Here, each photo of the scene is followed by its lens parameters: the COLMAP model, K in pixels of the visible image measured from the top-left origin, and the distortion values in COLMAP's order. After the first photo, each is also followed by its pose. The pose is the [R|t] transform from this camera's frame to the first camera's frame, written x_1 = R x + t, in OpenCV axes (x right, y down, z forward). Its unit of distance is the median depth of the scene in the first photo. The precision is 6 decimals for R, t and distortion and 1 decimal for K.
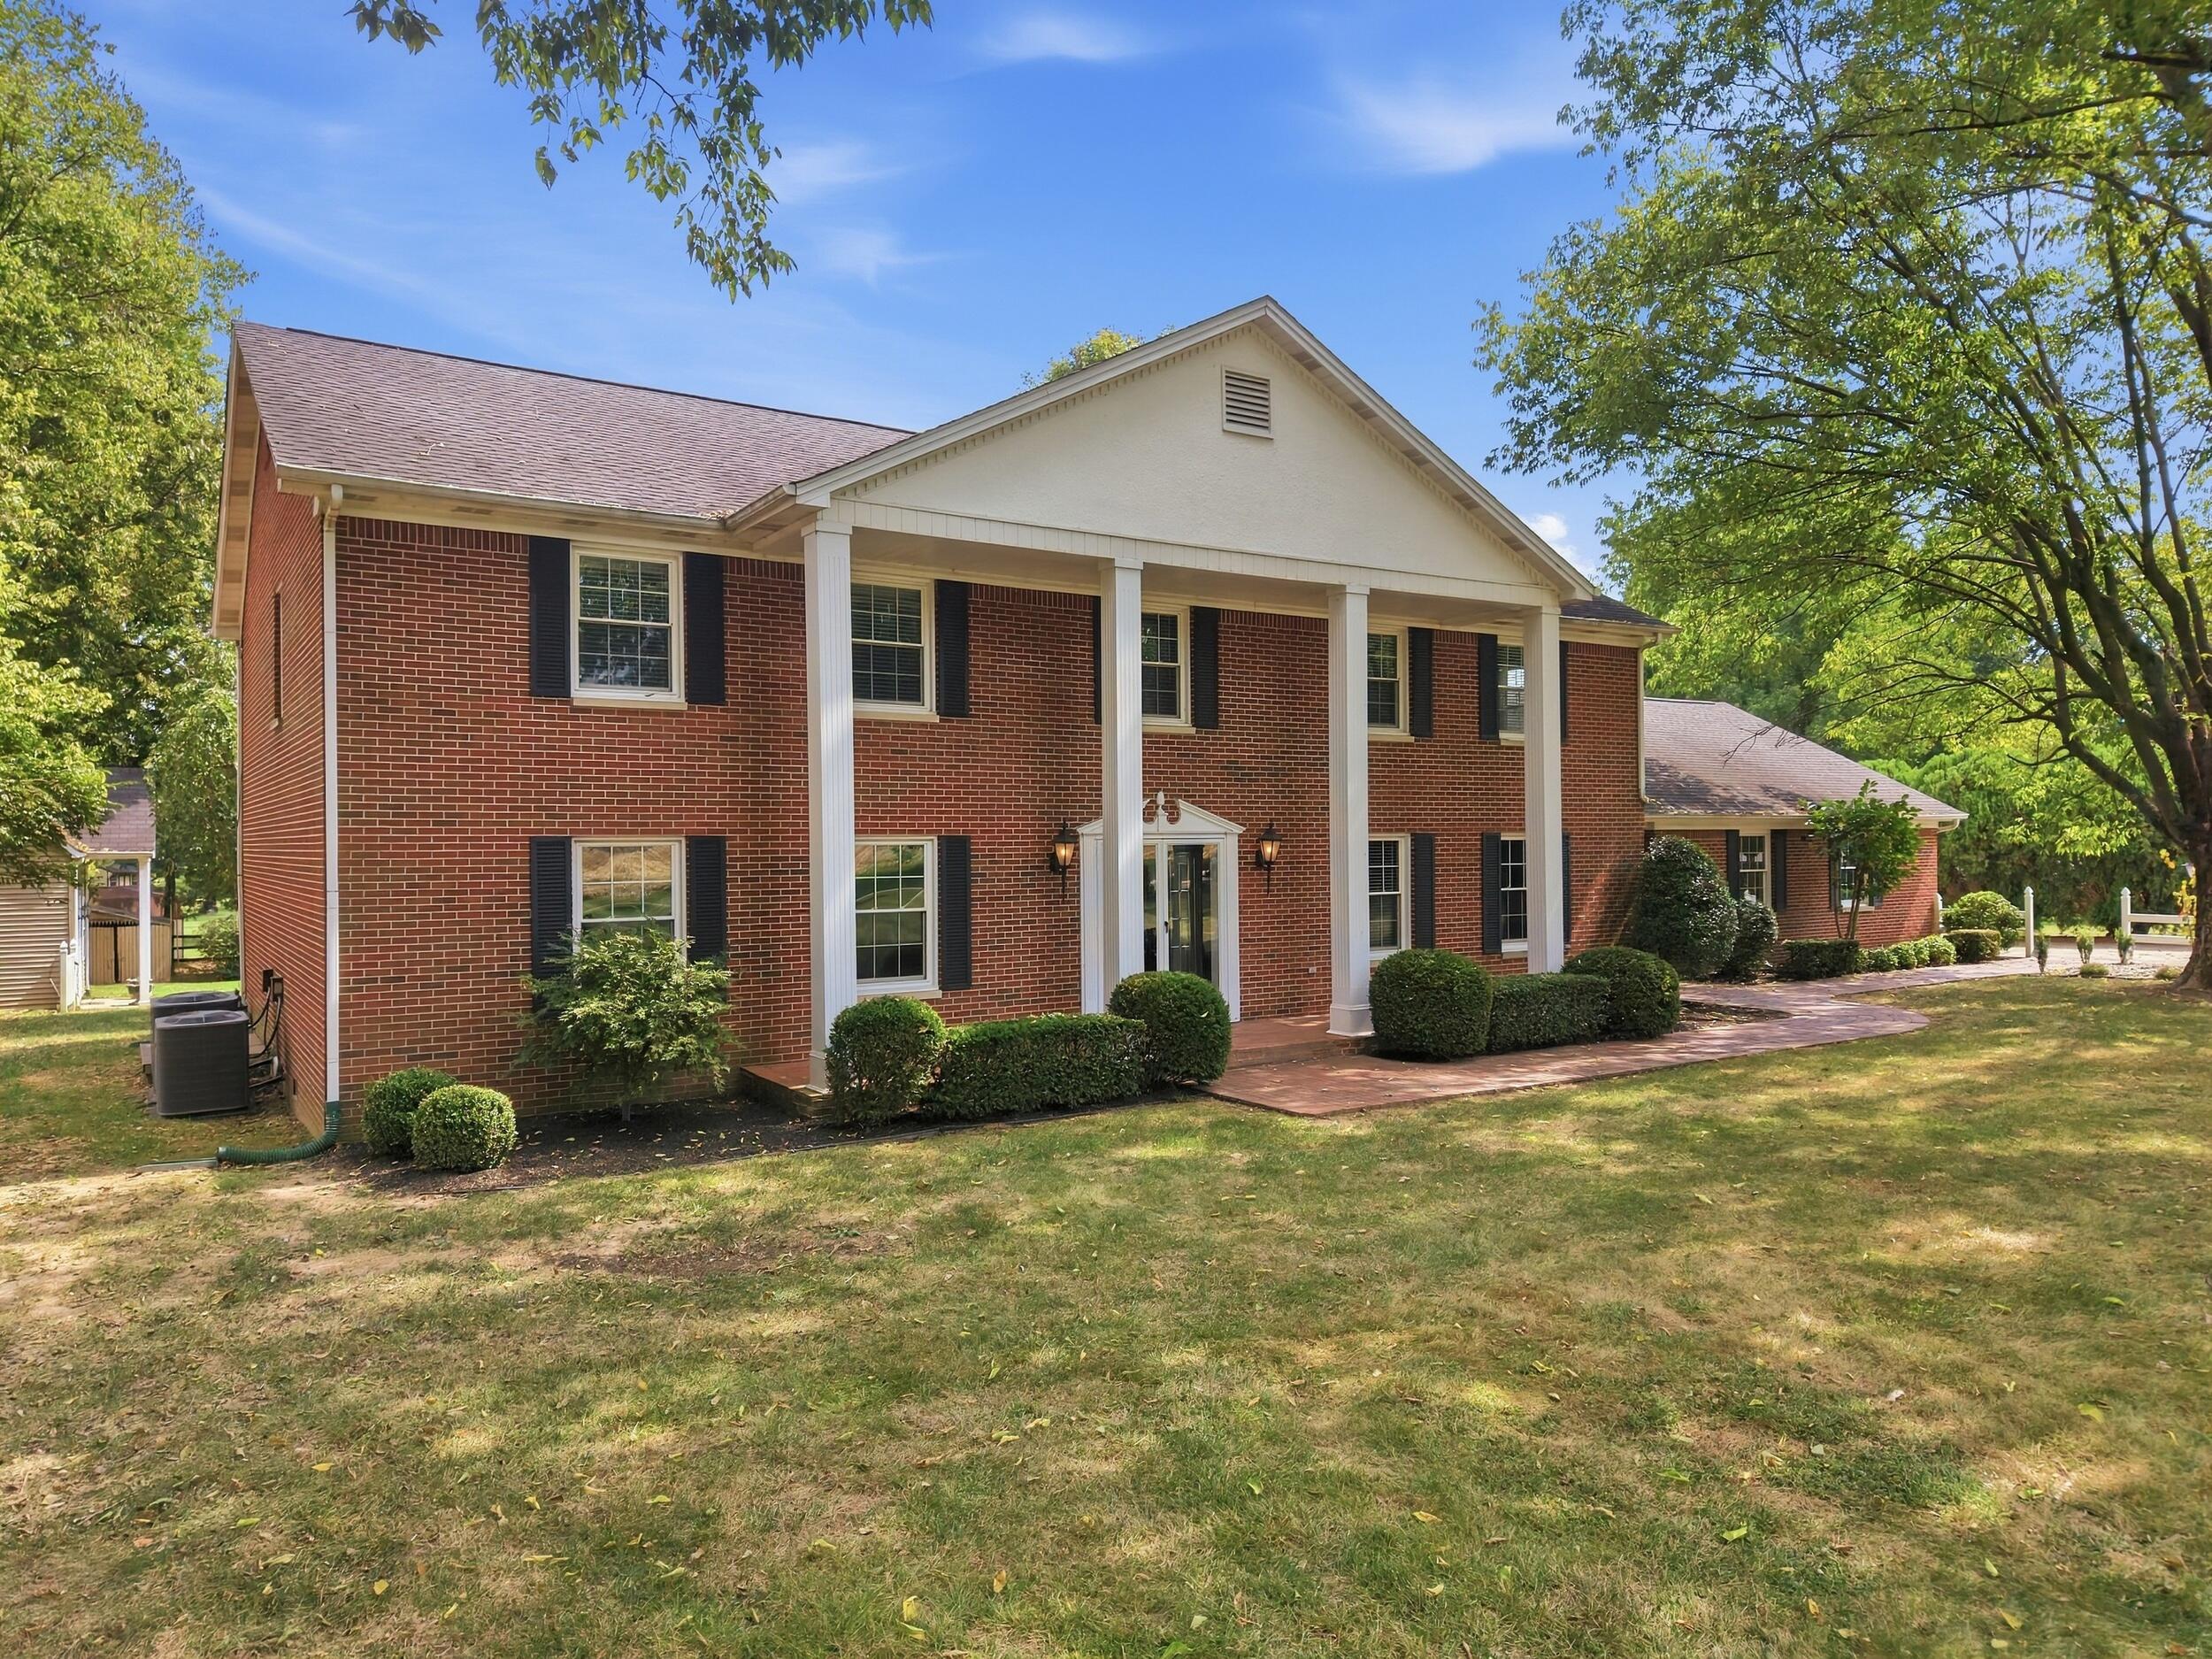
lens RADIAL K [[1563.6, 0, 1103.6], [0, 1563.6, 852.8], [0, 0, 1]] dist [0.045917, -0.009903]
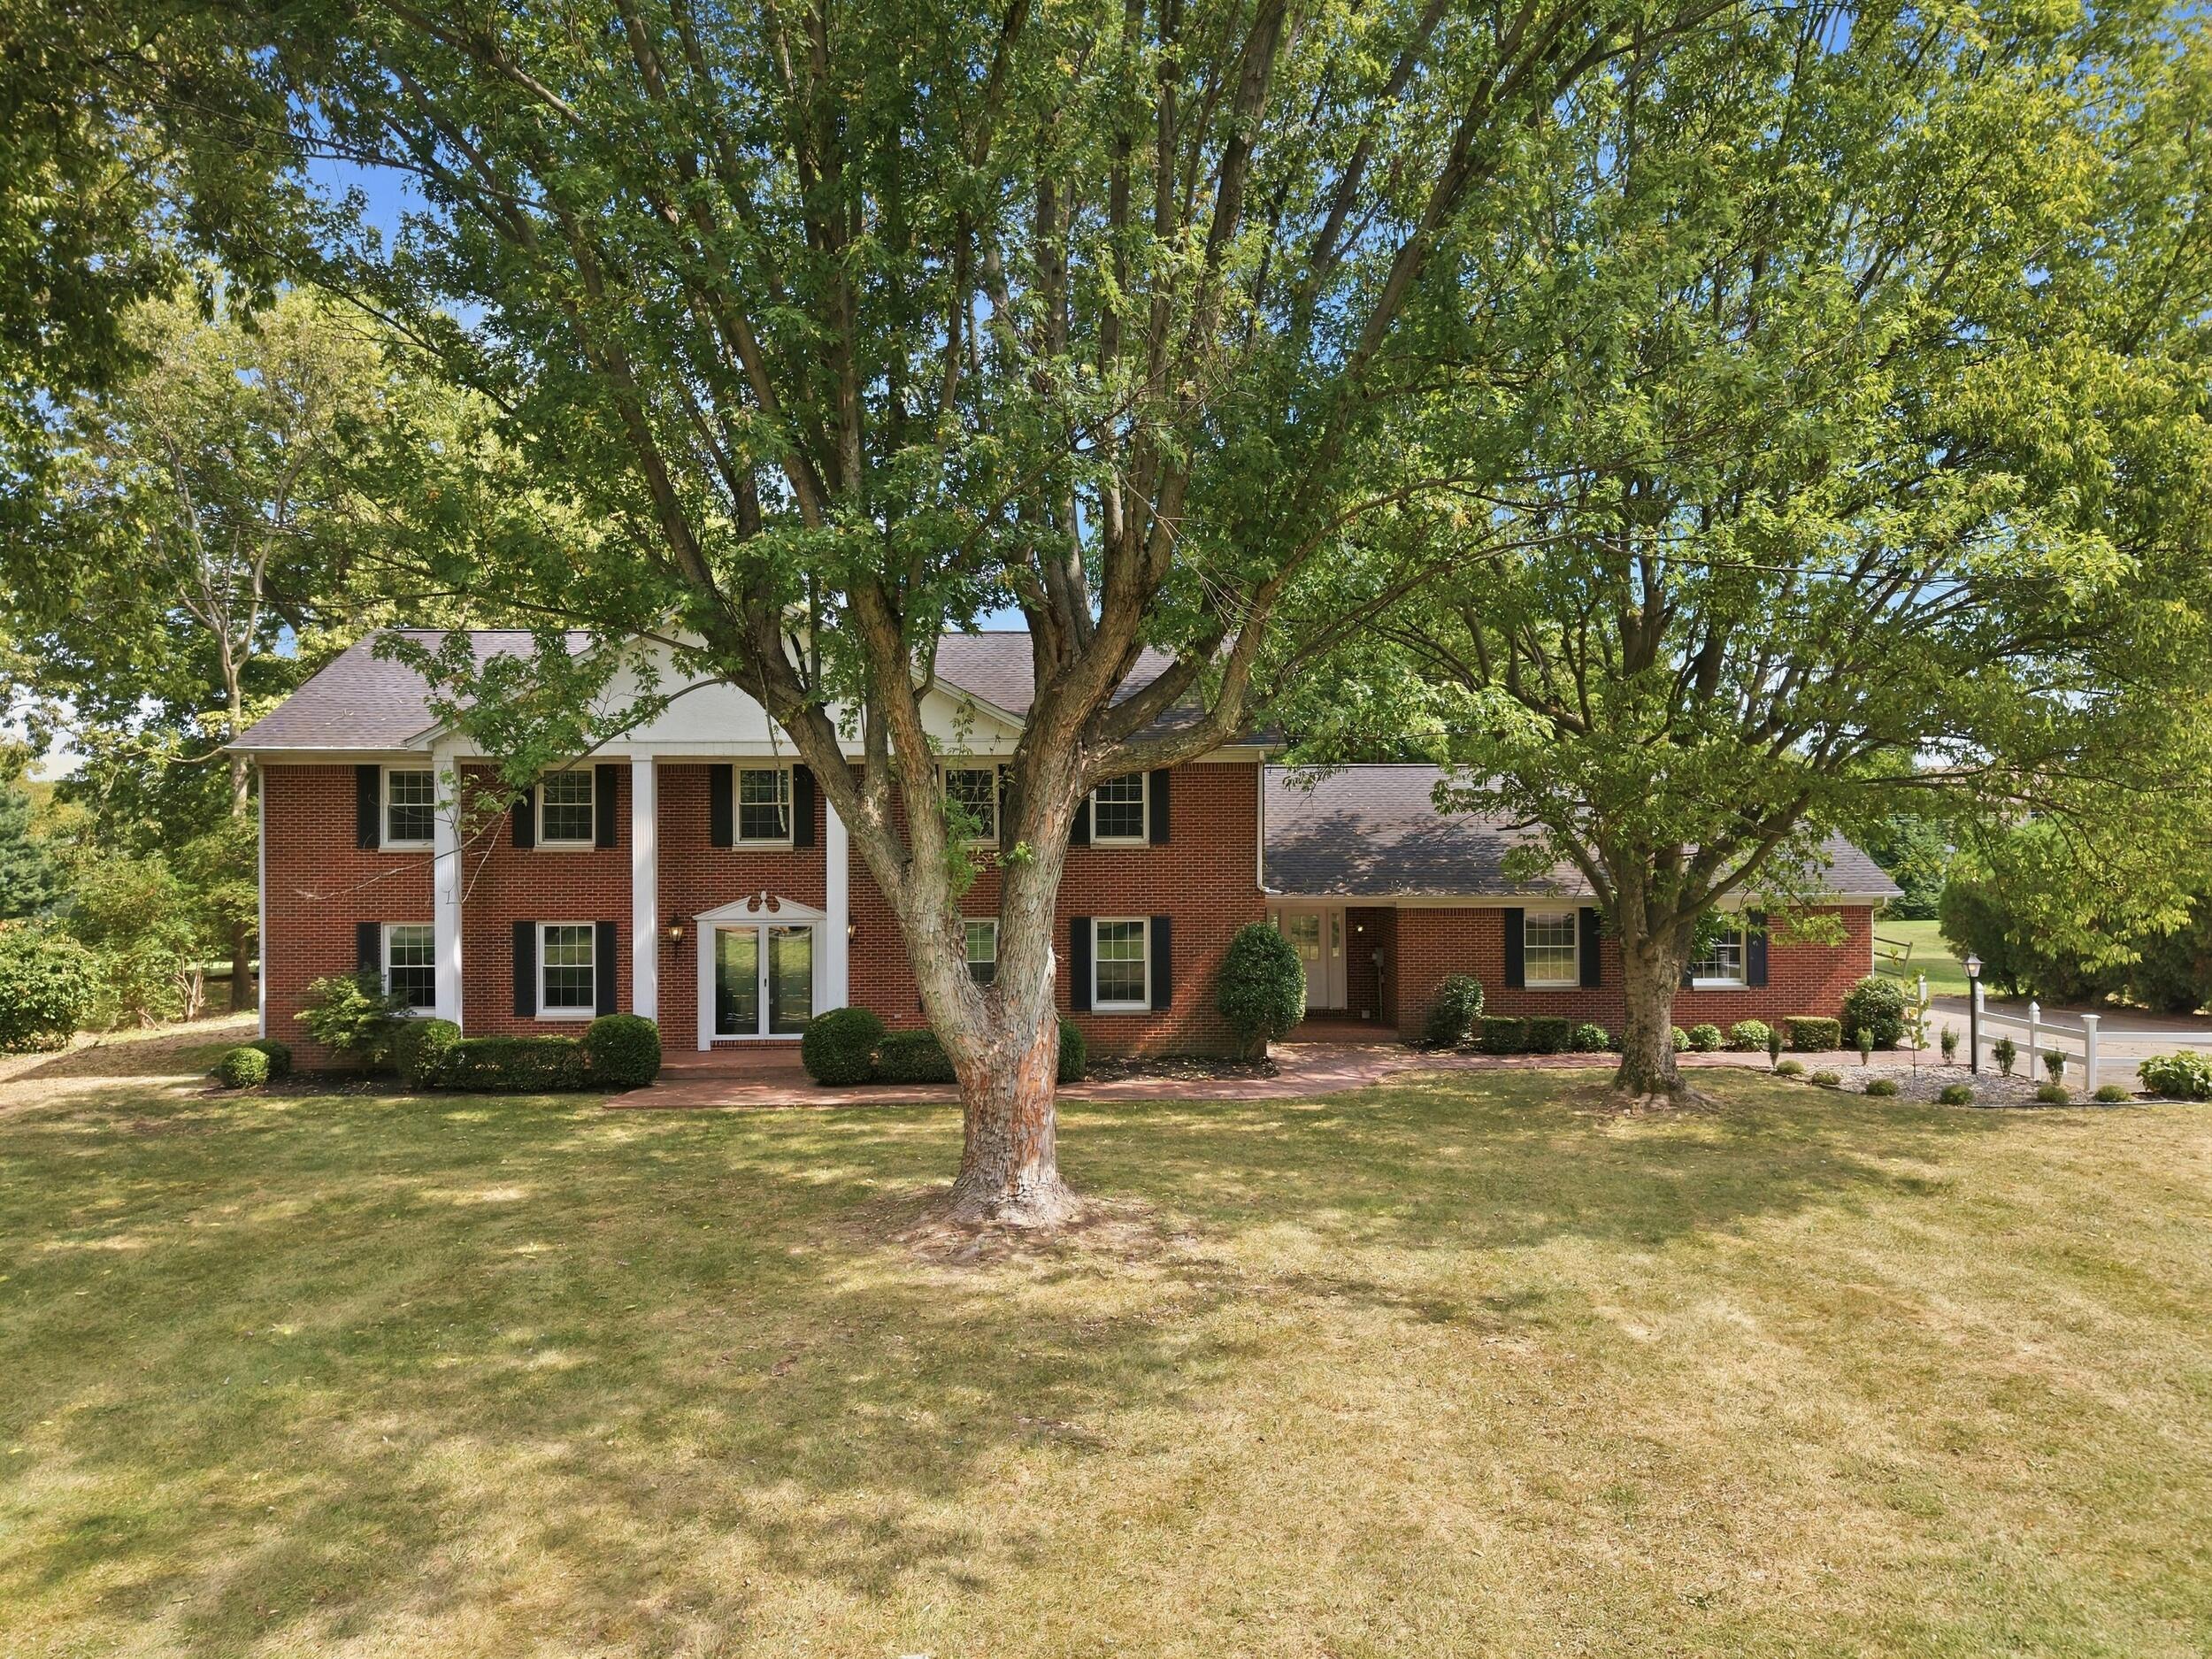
lens RADIAL K [[1563.6, 0, 1114.3], [0, 1563.6, 844.6], [0, 0, 1]] dist [0.045917, -0.009903]
pose [[0.823458, 0.000223, -0.567377, 1.086276], [-0.003916, 0.999978, -0.005290, -0.071754], [0.567364, 0.006577, 0.823441, -0.036367]]
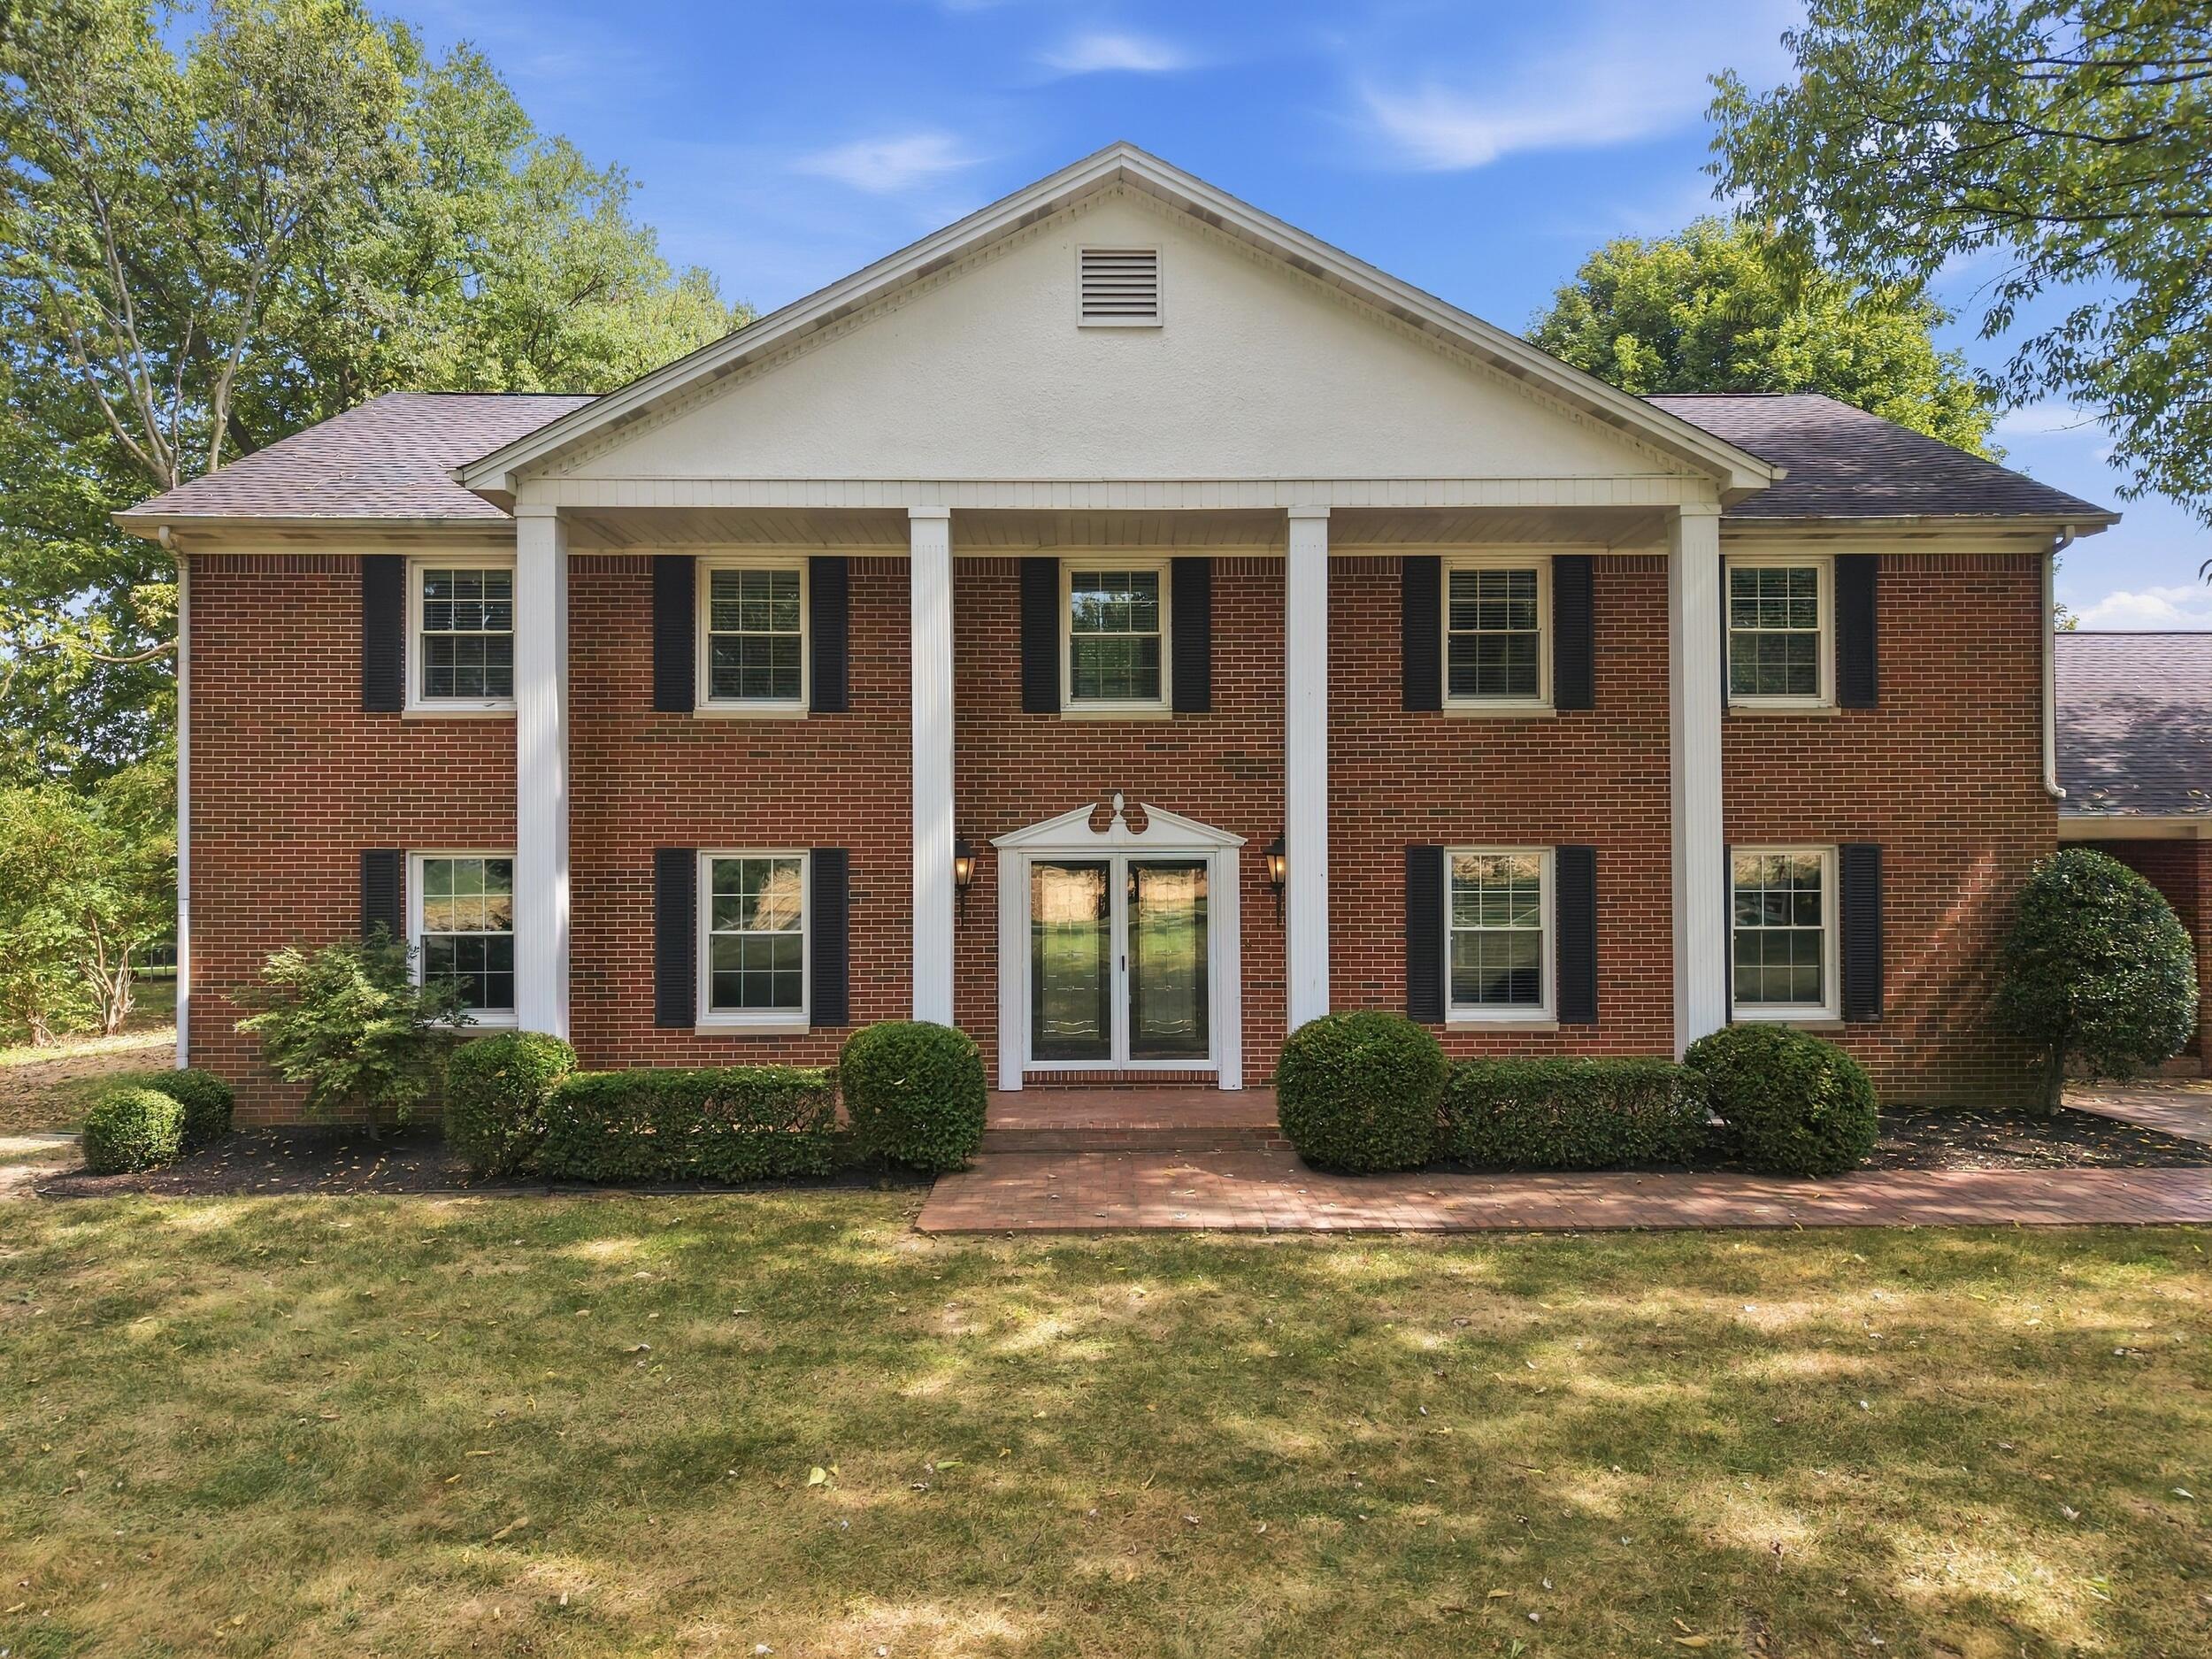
lens RADIAL K [[1563.6, 0, 1125.6], [0, 1563.6, 848.0], [0, 0, 1]] dist [0.045917, -0.009903]
pose [[0.828758, 0.001154, -0.559606, 0.457037], [-0.005997, 0.999959, -0.006818, -0.005543], [0.559575, 0.009007, 0.828731, 0.318783]]
